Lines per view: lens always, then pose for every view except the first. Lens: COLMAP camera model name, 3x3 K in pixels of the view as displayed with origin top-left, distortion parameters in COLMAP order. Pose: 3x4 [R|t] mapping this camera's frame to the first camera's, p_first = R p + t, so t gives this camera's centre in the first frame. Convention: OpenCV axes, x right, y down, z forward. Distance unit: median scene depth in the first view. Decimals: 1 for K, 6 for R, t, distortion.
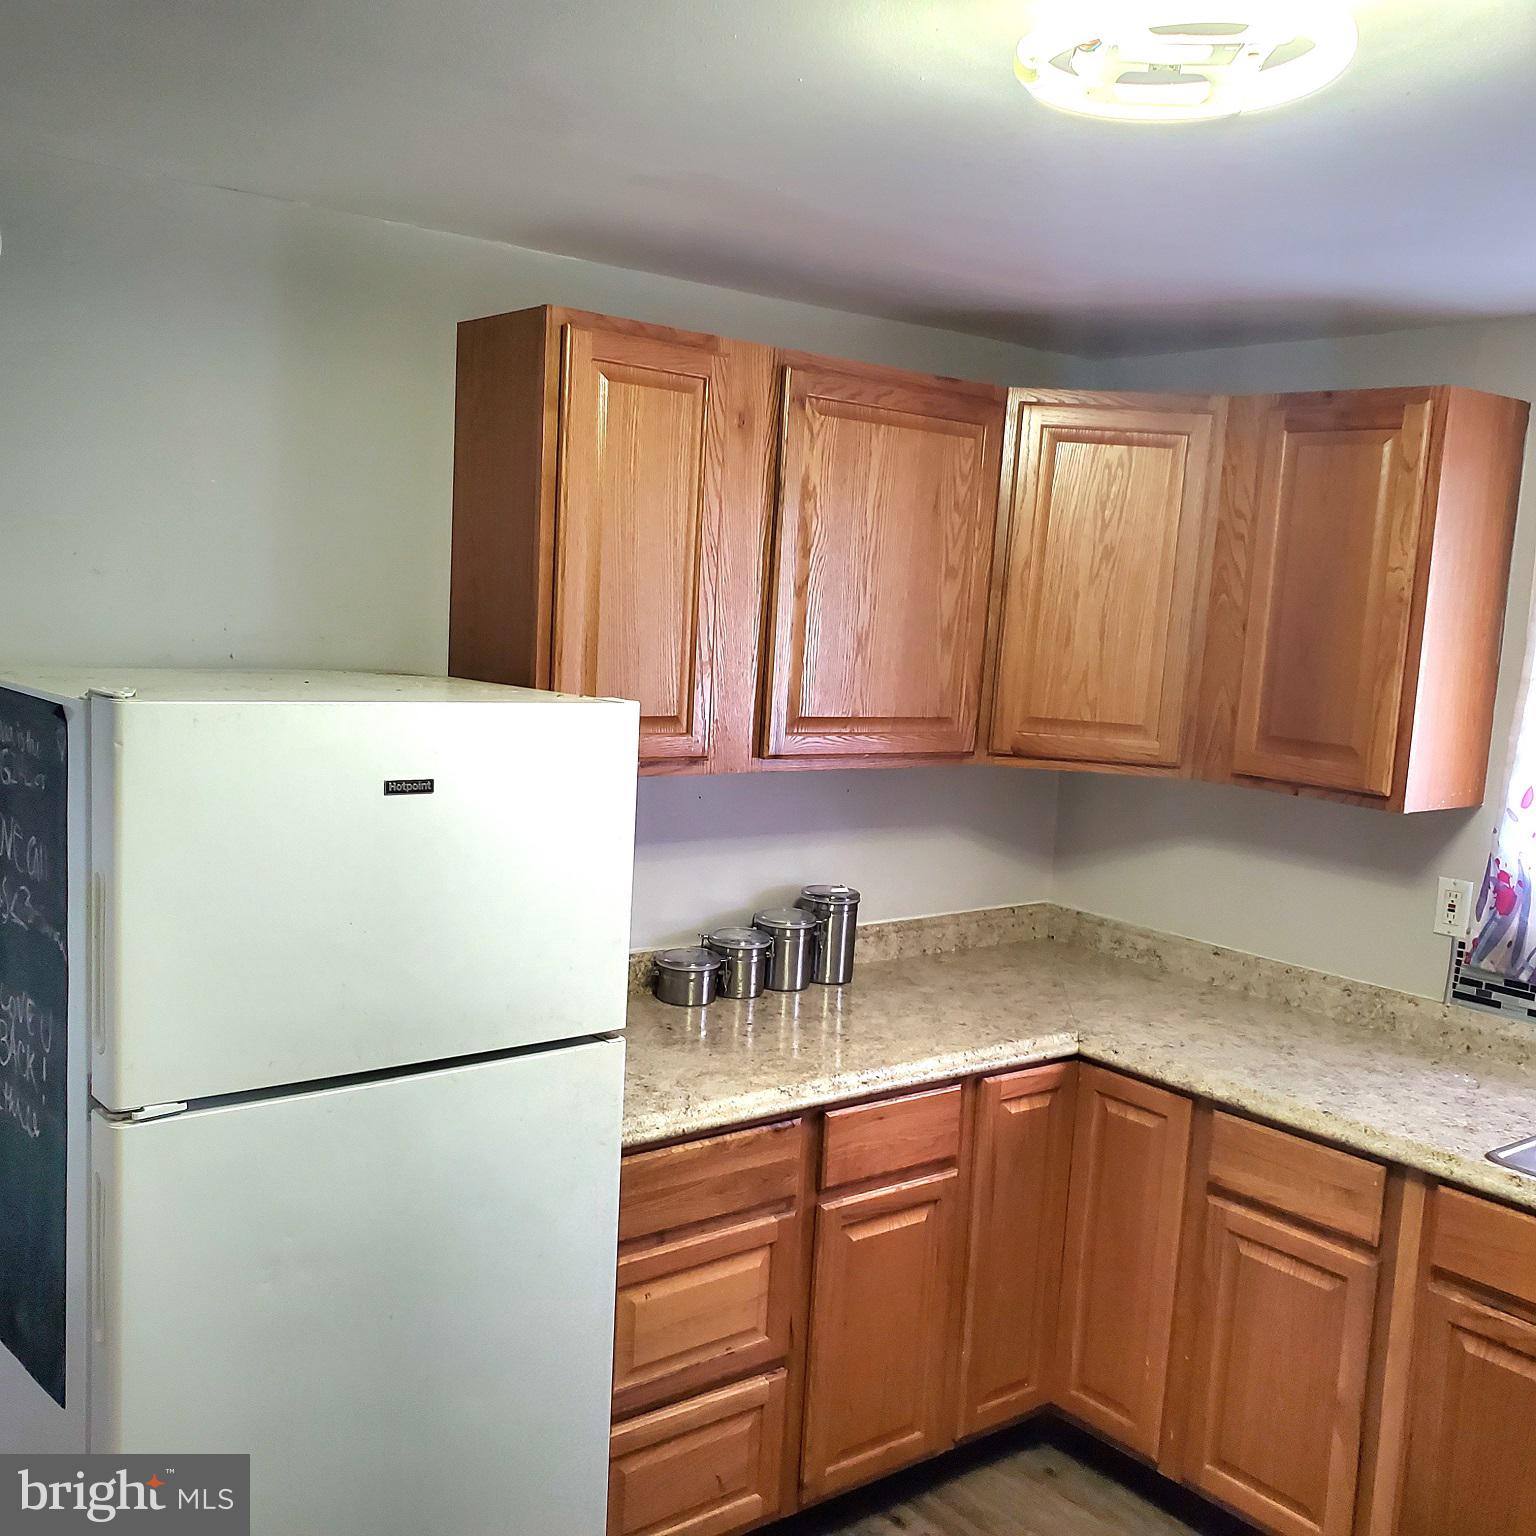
lens RADIAL K [[1589.5, 0, 768.0], [0, 1589.5, 768.0], [0, 0, 1]] dist [-0.002049, -0.002610]
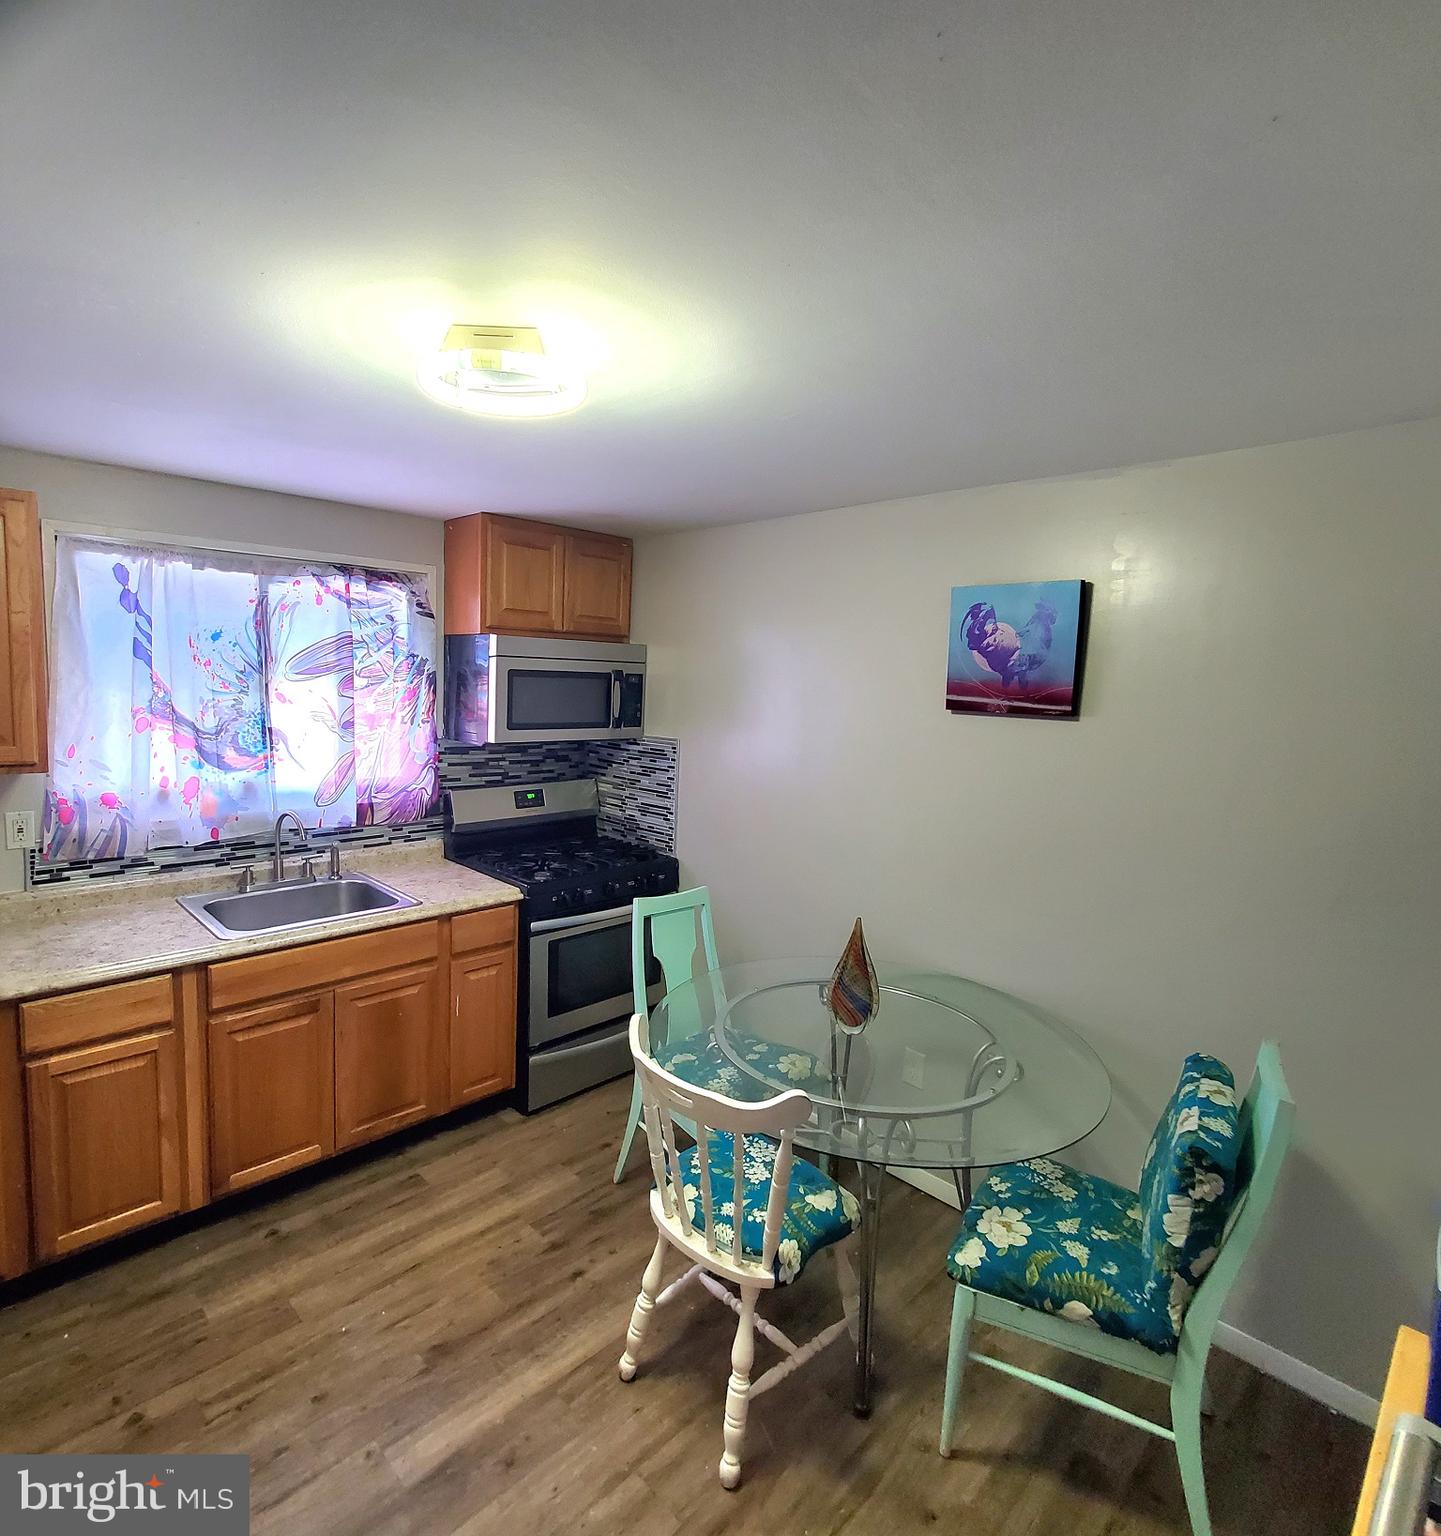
lens RADIAL K [[810.8, 0, 718.2], [0, 810.8, 740.7], [0, 0, 1]] dist [-0.000518, -0.000121]
pose [[-0.094020, -0.147082, 0.984646, -0.425405], [0.072528, 0.985387, 0.154118, -0.074921], [-0.992925, 0.085905, -0.081978, 0.411686]]
